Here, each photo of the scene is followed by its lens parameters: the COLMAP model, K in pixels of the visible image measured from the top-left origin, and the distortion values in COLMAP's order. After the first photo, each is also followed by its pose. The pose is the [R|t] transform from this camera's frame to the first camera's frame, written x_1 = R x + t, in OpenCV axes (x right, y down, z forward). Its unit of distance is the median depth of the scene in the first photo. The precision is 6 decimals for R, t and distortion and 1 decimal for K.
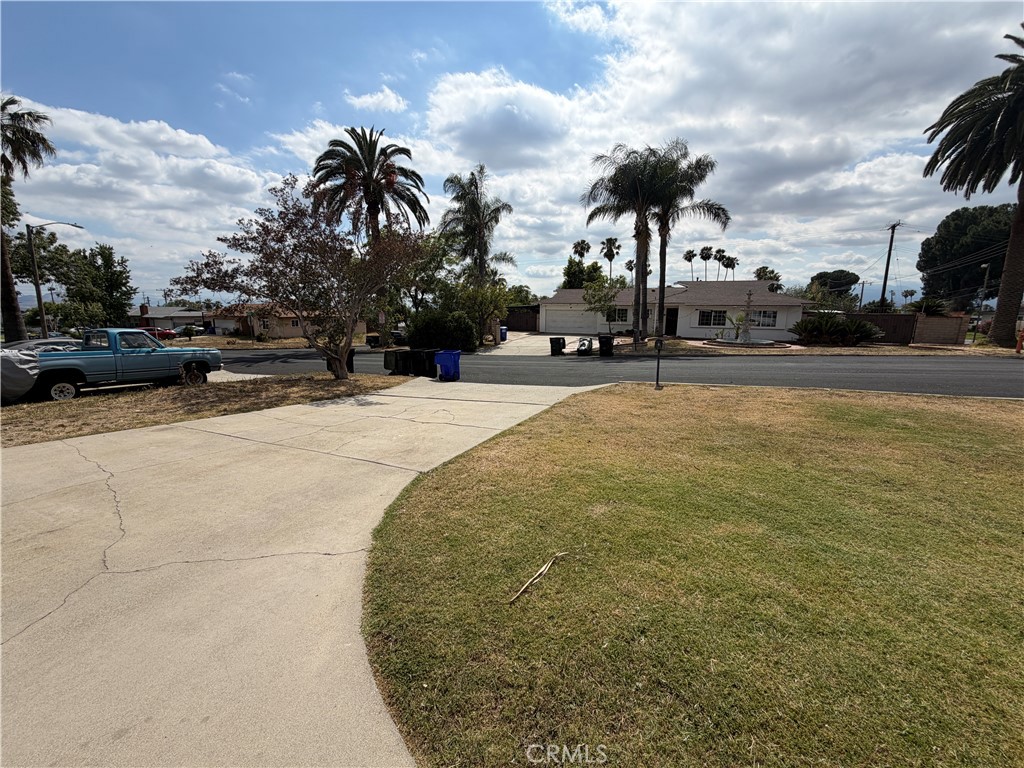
lens RADIAL K [[410.0, 0, 506.4], [0, 410.0, 390.6], [0, 0, 1]] dist [-0.003203, 0.000740]
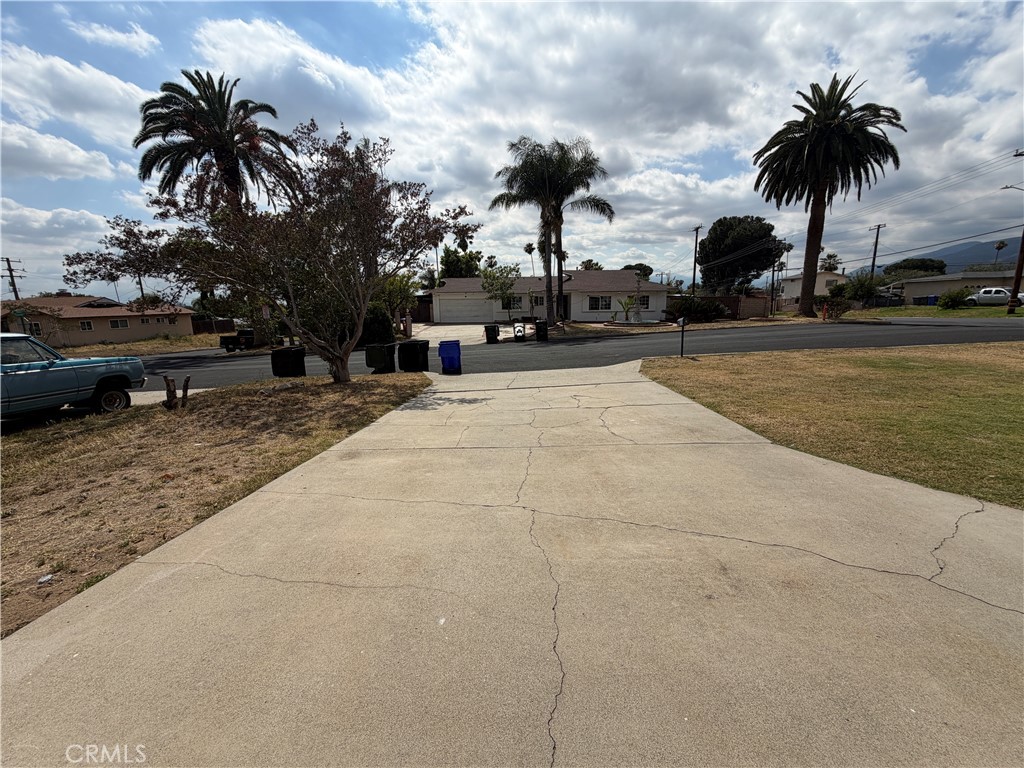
lens RADIAL K [[410.0, 0, 509.5], [0, 410.0, 392.2], [0, 0, 1]] dist [-0.003203, 0.000740]
pose [[0.921452, -0.104647, 0.374132, -0.148396], [0.095727, 0.994504, 0.042402, -0.003749], [-0.376514, -0.003257, 0.926405, 0.039644]]
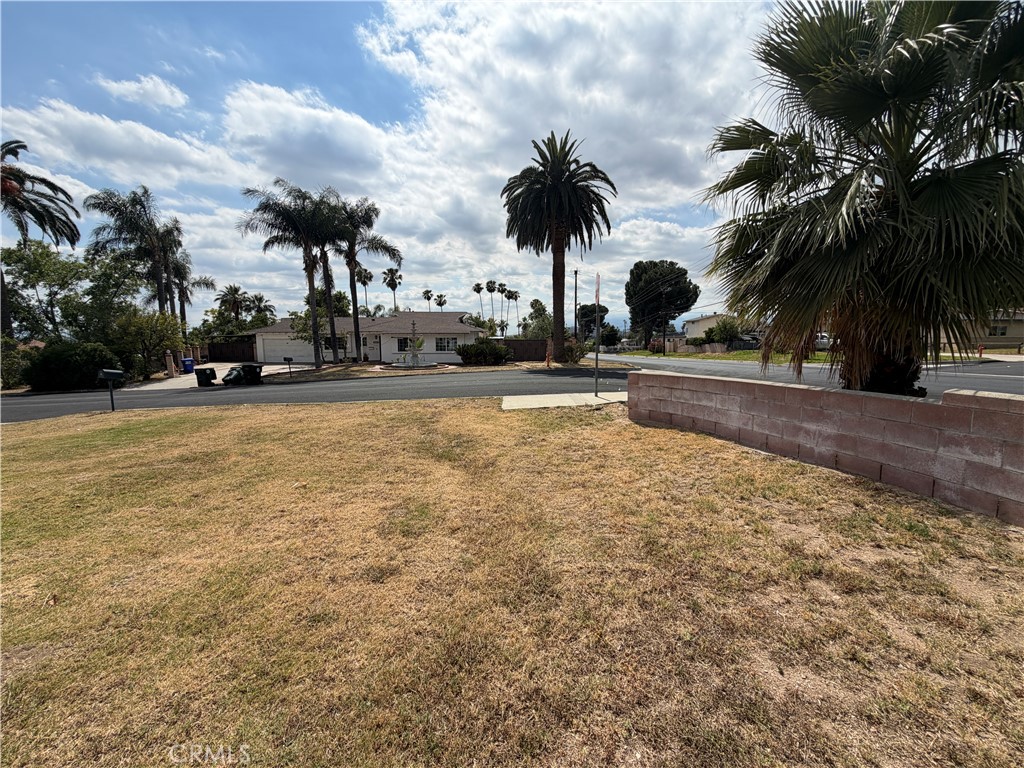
lens RADIAL K [[410.0, 0, 518.5], [0, 410.0, 383.1], [0, 0, 1]] dist [-0.003203, 0.000740]
pose [[0.912955, -0.057387, 0.404006, 0.269958], [0.090405, 0.993903, -0.063114, 0.021706], [-0.397921, 0.094144, 0.912577, -0.109002]]
